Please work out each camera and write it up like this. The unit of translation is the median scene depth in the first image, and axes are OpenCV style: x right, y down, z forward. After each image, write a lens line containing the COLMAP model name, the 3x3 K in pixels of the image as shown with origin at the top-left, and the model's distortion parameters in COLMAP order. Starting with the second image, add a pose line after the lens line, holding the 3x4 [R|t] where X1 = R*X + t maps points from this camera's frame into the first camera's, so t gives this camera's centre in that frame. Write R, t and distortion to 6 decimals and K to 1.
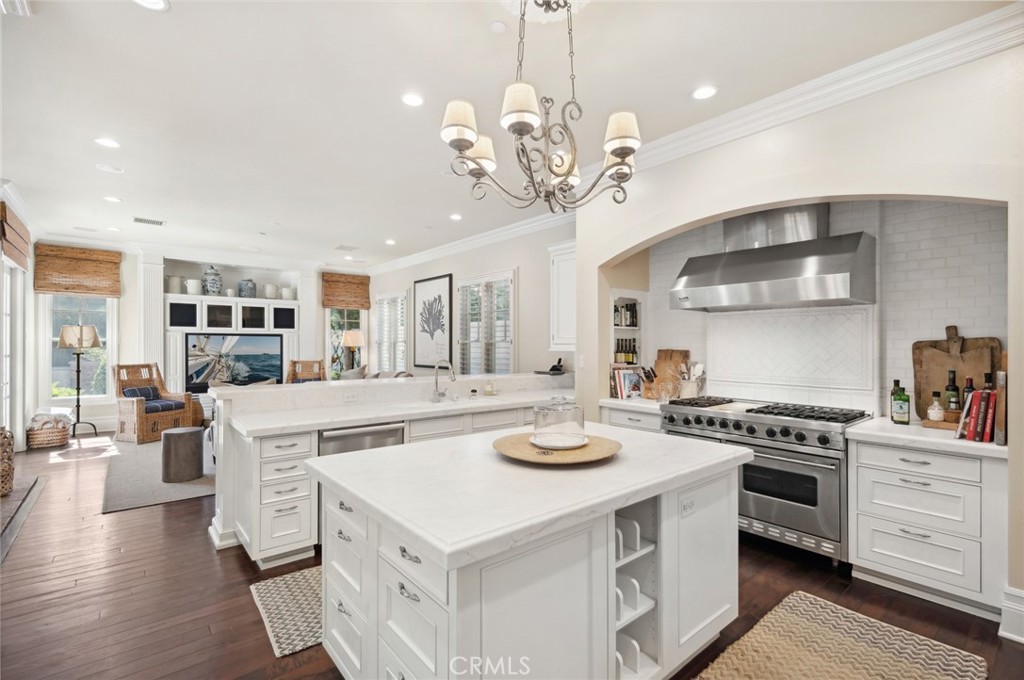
lens RADIAL K [[466.9, 0, 513.5], [0, 466.9, 342.4], [0, 0, 1]] dist [0.000926, -0.000135]
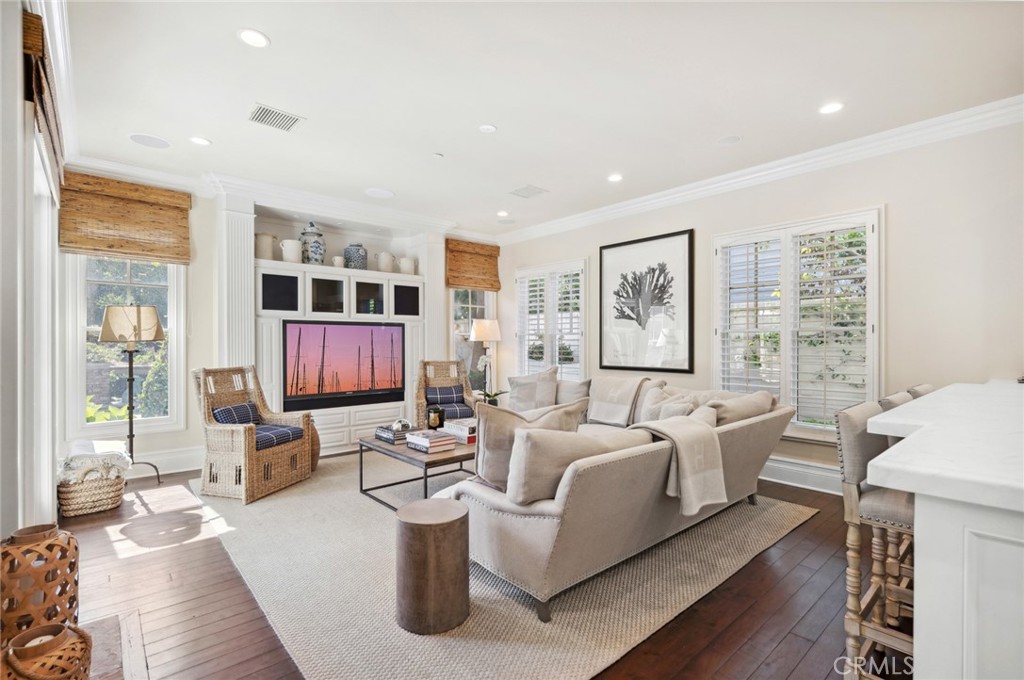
lens RADIAL K [[466.9, 0, 505.8], [0, 466.9, 341.5], [0, 0, 1]] dist [0.000926, -0.000135]
pose [[0.999600, -0.003576, 0.028070, -0.411485], [0.003512, 0.999991, 0.002326, 0.010167], [-0.028078, -0.002226, 0.999603, 0.334734]]
